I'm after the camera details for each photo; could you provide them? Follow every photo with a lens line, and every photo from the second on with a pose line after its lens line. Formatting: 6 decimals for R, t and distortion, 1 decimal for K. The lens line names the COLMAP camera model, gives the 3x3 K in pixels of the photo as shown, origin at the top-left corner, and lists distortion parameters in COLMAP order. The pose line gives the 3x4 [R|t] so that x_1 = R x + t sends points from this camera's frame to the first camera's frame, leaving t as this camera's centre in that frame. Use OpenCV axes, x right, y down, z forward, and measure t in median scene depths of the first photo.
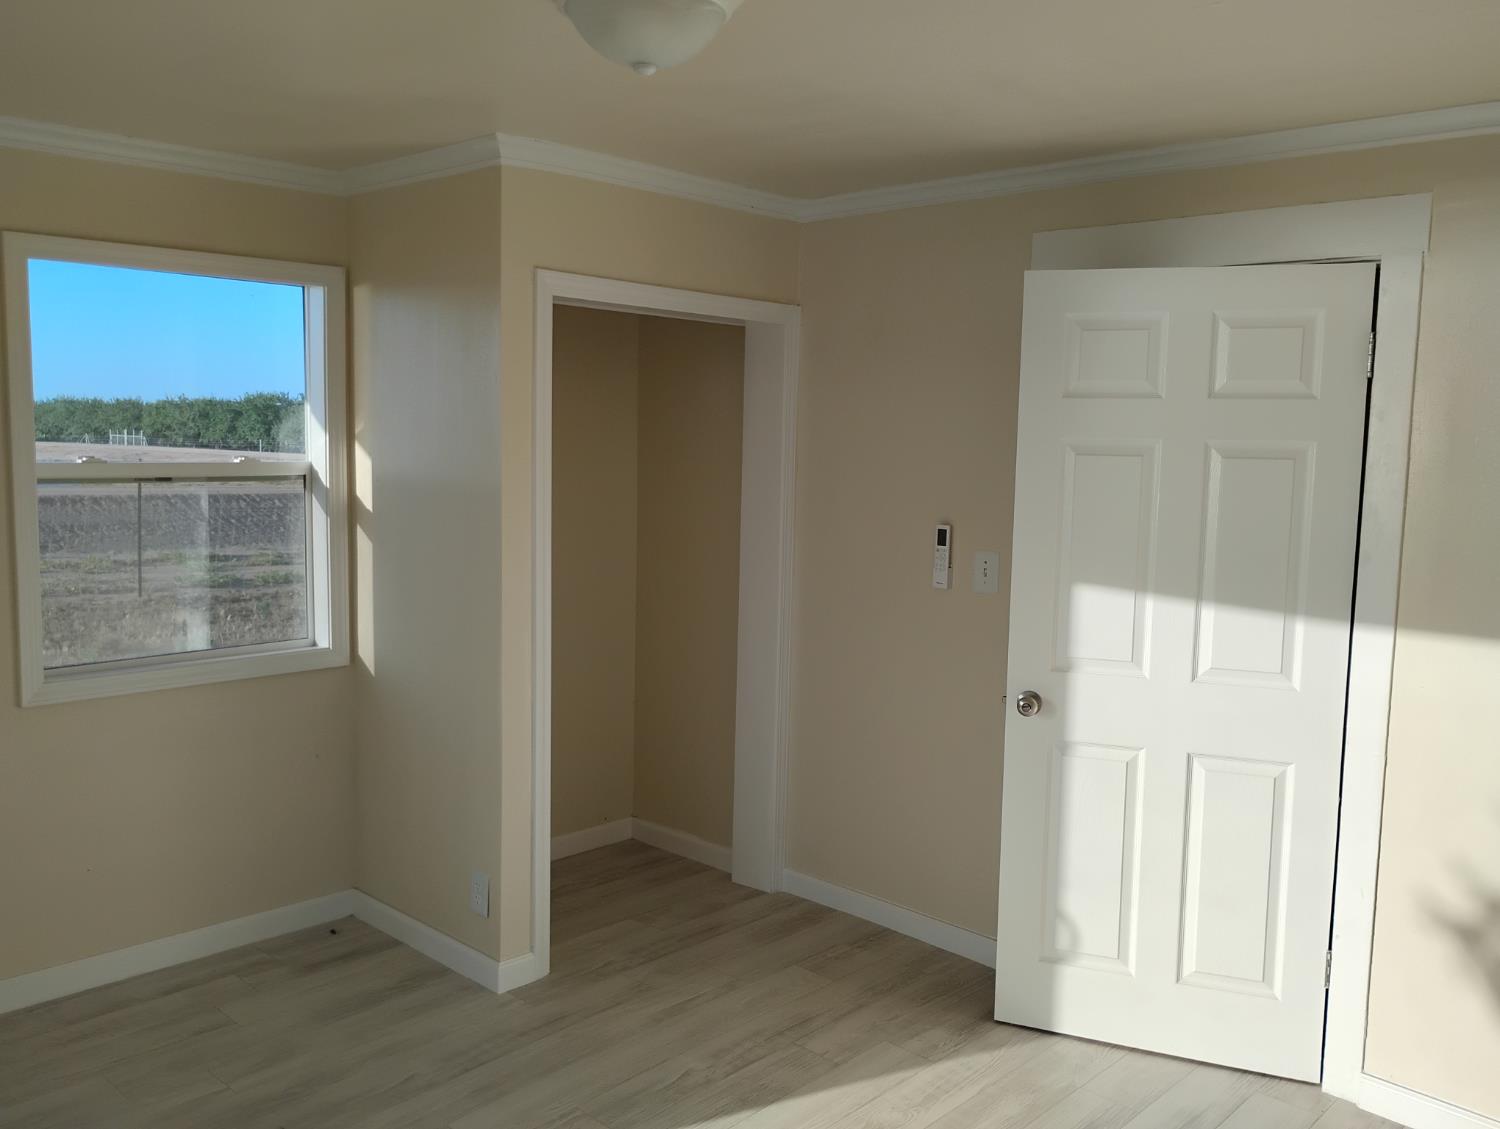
lens RADIAL K [[1274.2, 0, 750.0], [0, 1274.2, 564.5], [0, 0, 1]] dist [0.007783, 0.004604]
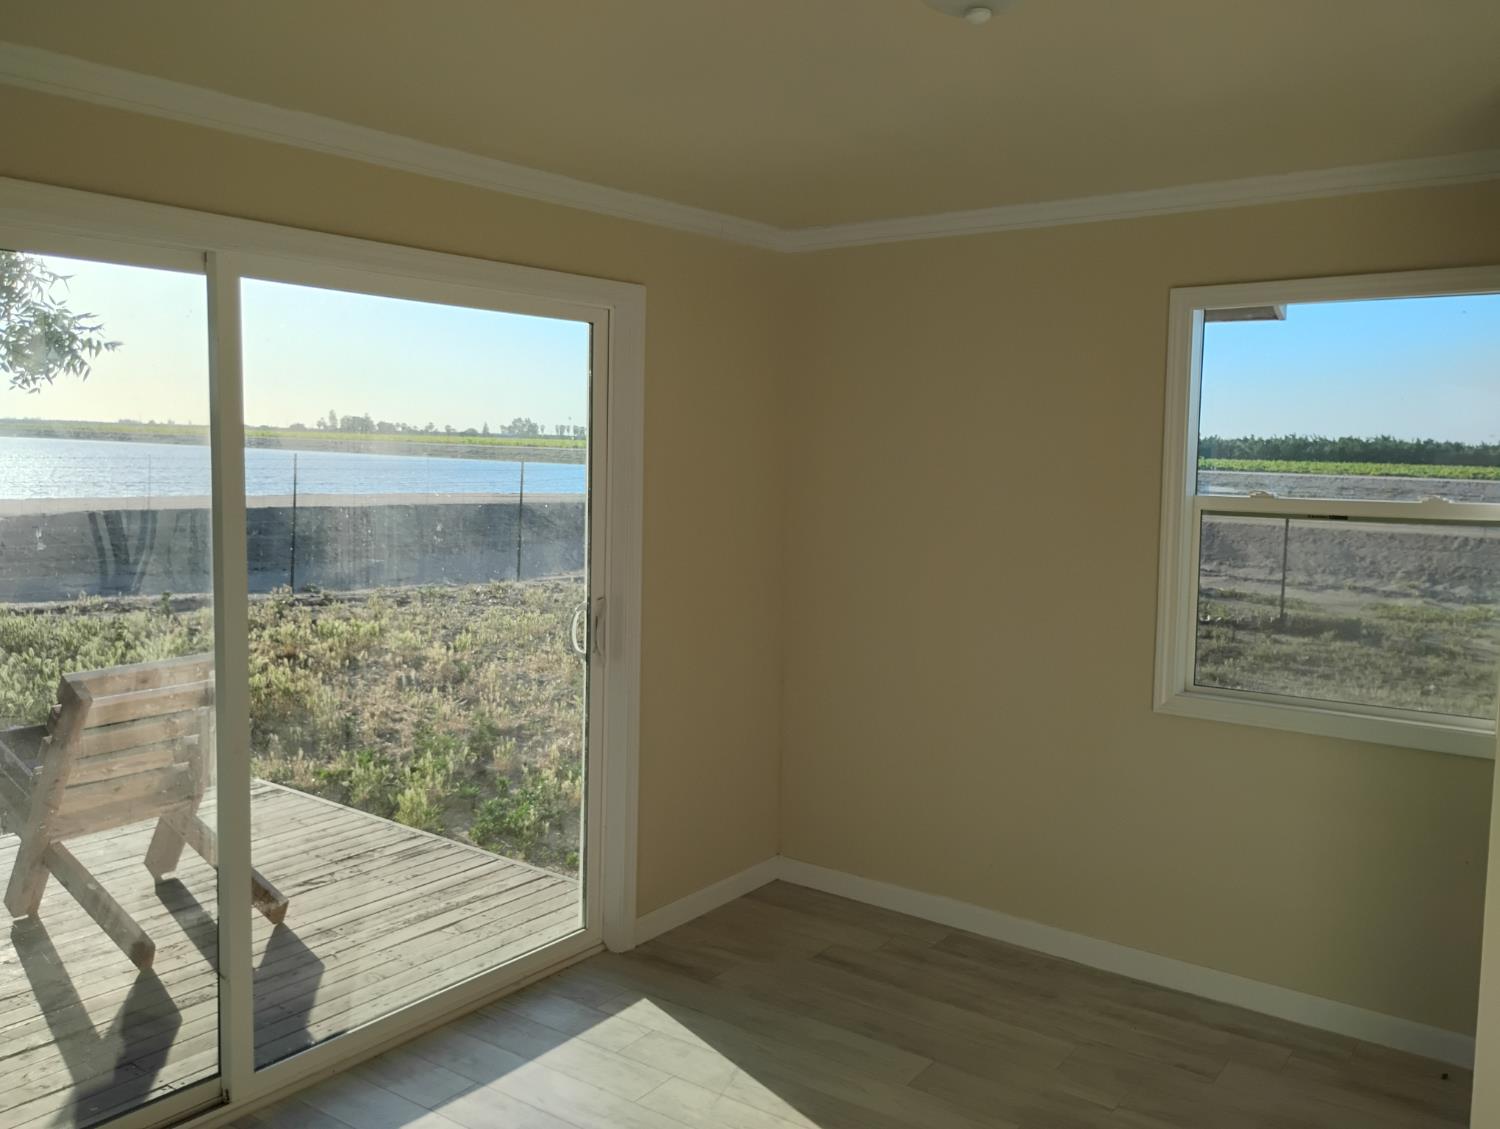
lens RADIAL K [[1251.4, 0, 750.0], [0, 1251.4, 564.5], [0, 0, 1]] dist [0.003276, 0.002075]
pose [[0.130280, 0.069755, -0.989020, 0.432248], [-0.119622, 0.991341, 0.054162, -0.031332], [0.984235, 0.111253, 0.137496, 0.460626]]
